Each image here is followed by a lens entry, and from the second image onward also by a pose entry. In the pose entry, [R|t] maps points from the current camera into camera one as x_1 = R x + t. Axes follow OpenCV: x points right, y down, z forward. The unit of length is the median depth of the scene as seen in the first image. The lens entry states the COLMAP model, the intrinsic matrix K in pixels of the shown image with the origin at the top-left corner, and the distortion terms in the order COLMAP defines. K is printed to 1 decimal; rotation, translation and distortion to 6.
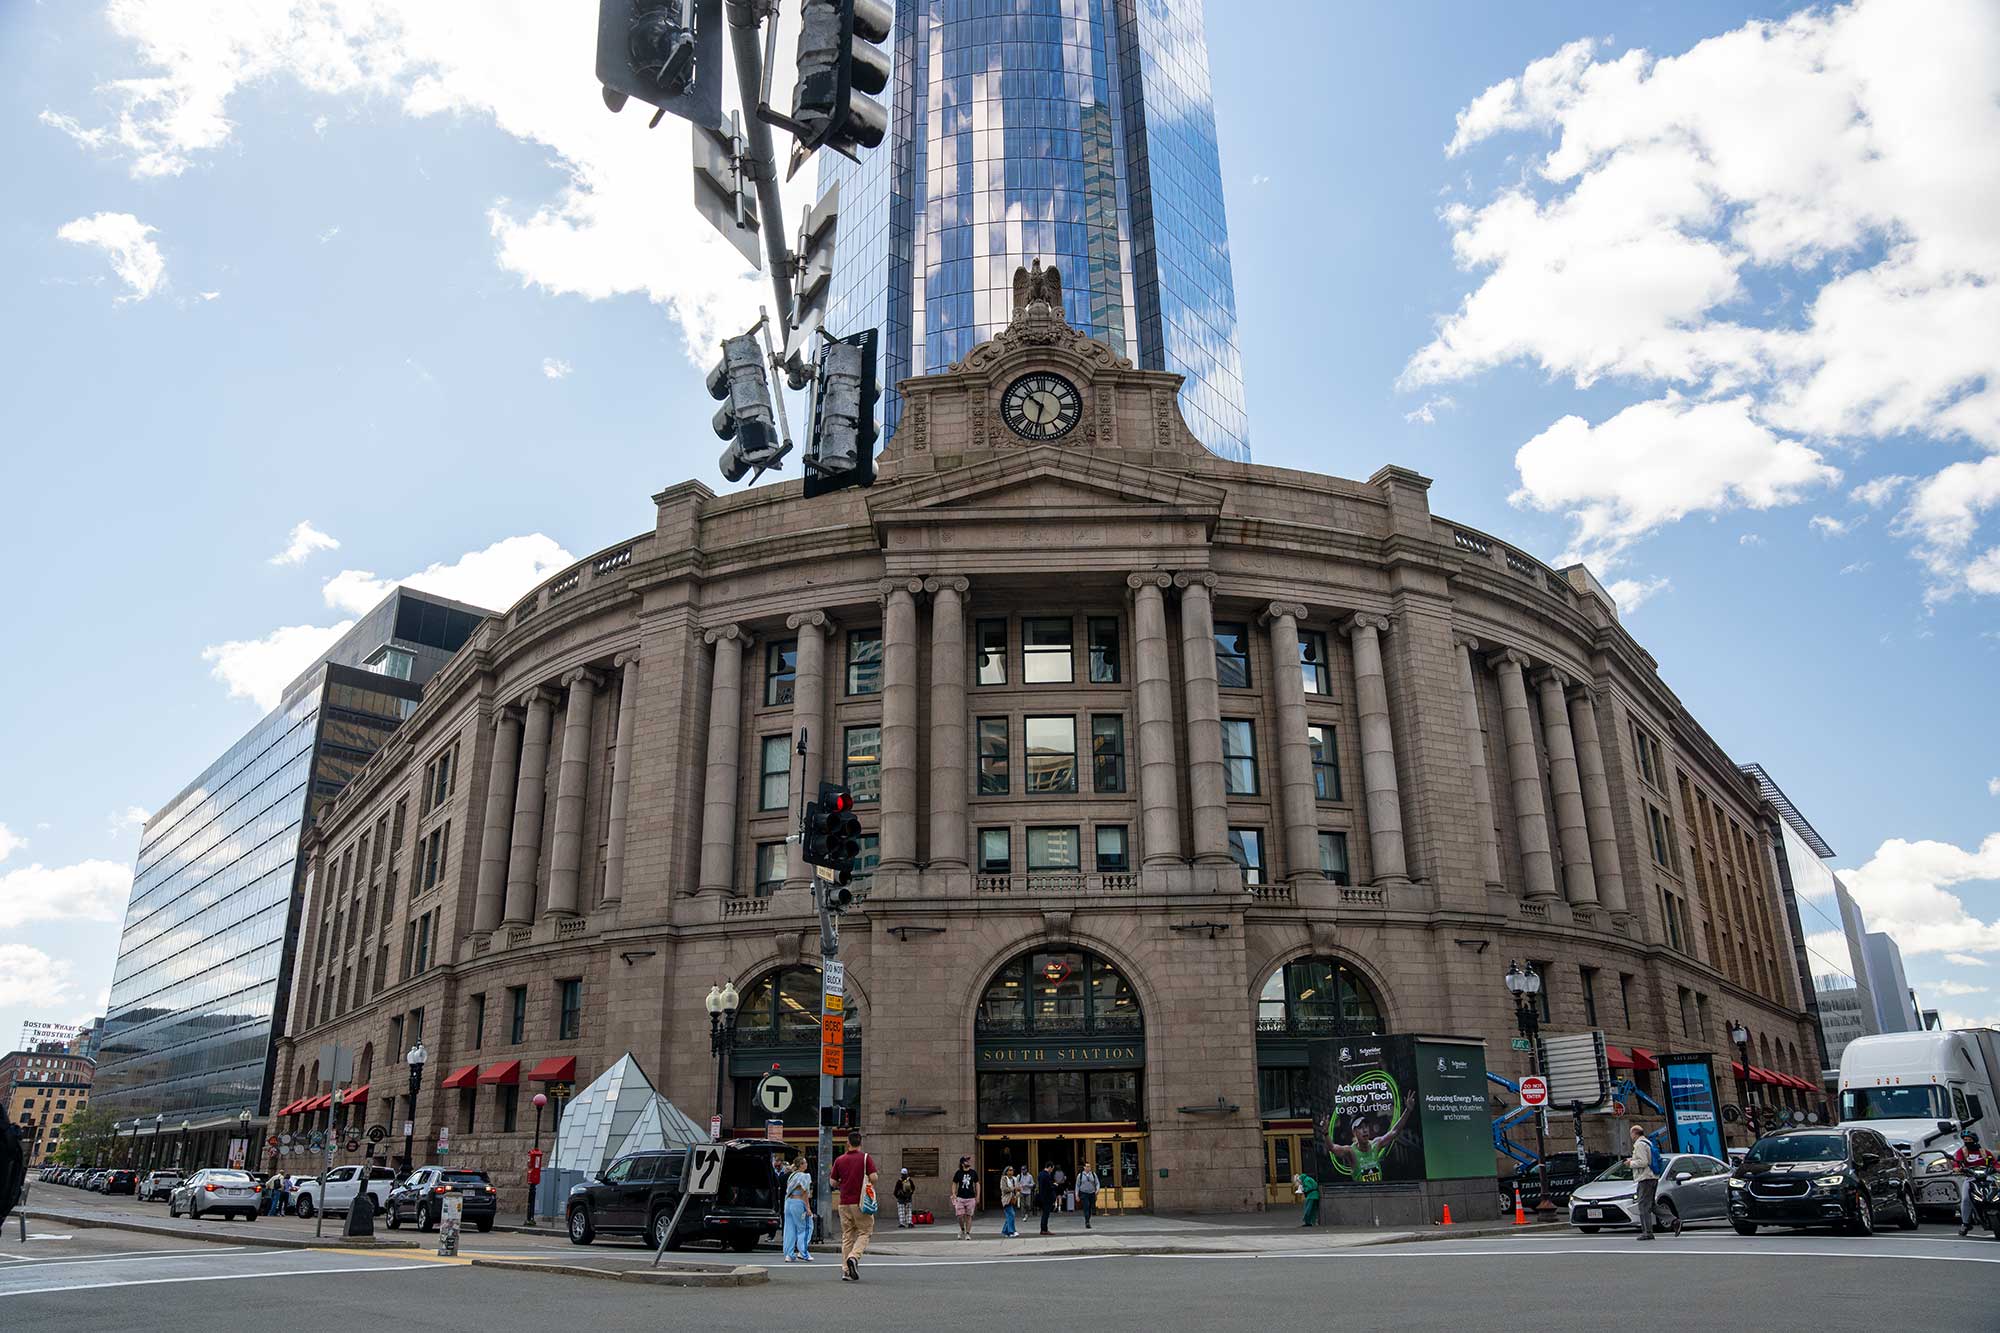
lens RADIAL K [[1345.5, 0, 1001.5], [0, 1345.5, 677.3], [0, 0, 1]] dist [-0.178943, 0.136076]
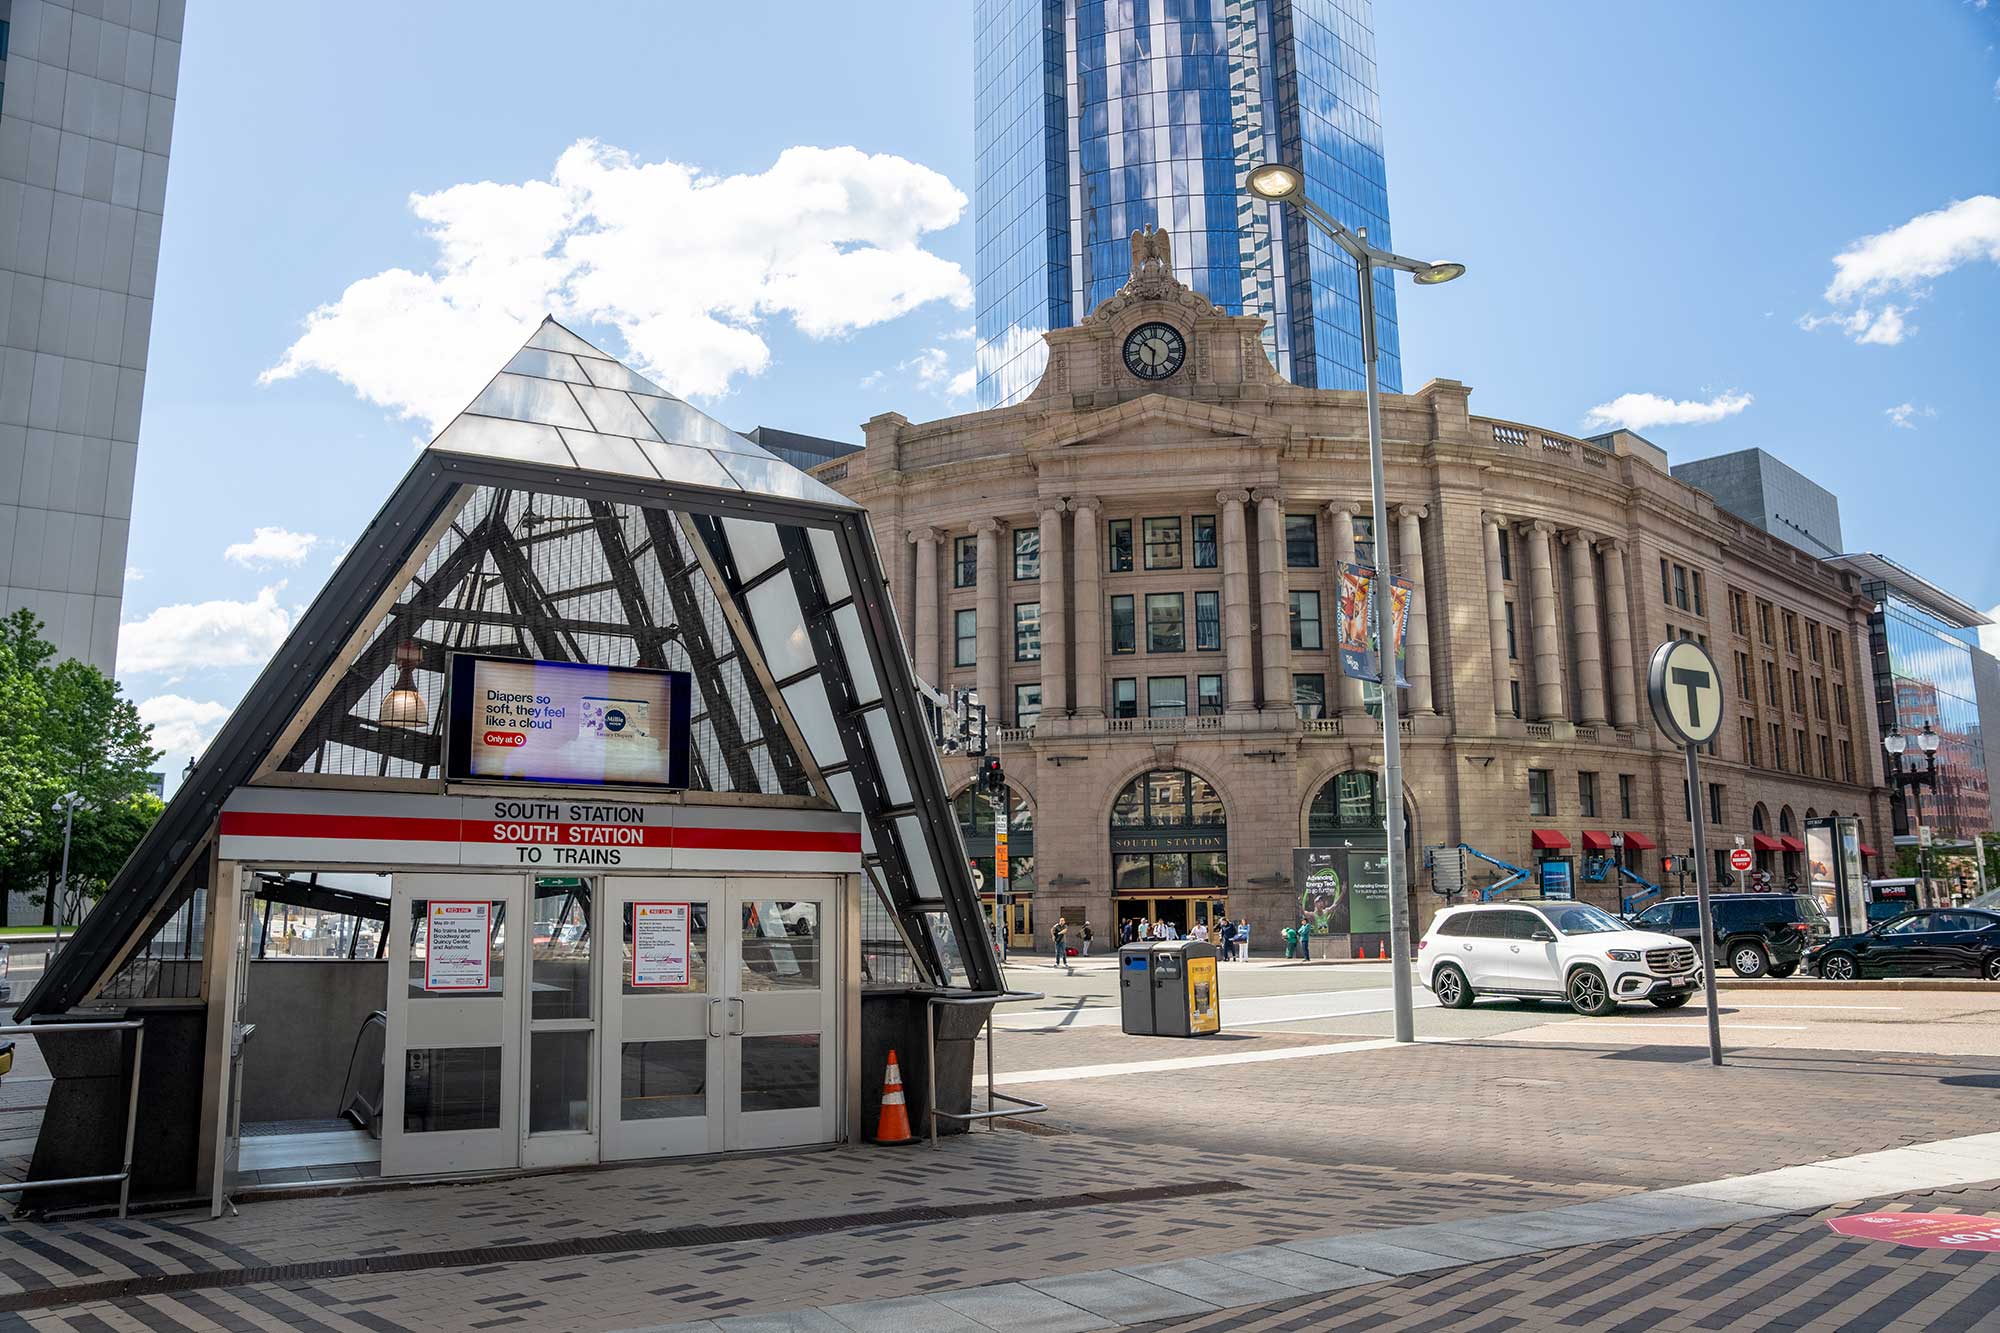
lens RADIAL K [[1345.5, 0, 1001.5], [0, 1345.5, 677.3], [0, 0, 1]] dist [-0.178943, 0.136076]
pose [[0.989448, -0.020179, -0.143478, 0.067719], [0.046601, 0.981959, 0.183263, -0.147851], [0.137192, -0.188015, 0.972537, -0.361154]]
